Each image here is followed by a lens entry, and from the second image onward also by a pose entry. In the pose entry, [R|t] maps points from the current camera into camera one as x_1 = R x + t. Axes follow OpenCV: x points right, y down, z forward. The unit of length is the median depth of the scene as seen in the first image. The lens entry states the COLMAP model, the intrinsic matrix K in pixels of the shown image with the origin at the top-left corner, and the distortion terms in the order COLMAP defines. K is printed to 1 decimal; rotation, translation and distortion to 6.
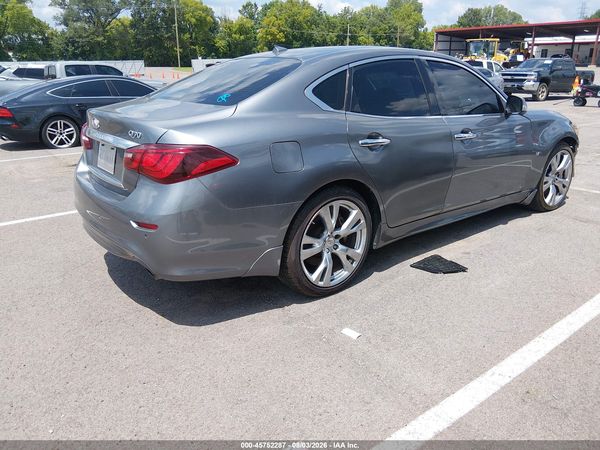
lens RADIAL K [[483.5, 0, 300.0], [0, 483.5, 225.0], [0, 0, 1]] dist [0.004065, -0.002228]
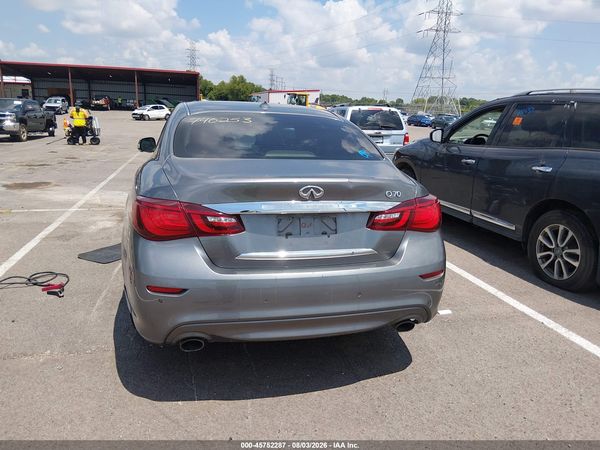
lens RADIAL K [[457.3, 0, 300.4], [0, 457.3, 227.9], [0, 0, 1]] dist [0.082145, -0.127065]
pose [[0.380722, -0.196042, 0.903669, -0.193896], [0.248003, 0.963112, 0.104452, -0.040464], [-0.890811, 0.184345, 0.415297, 0.121483]]
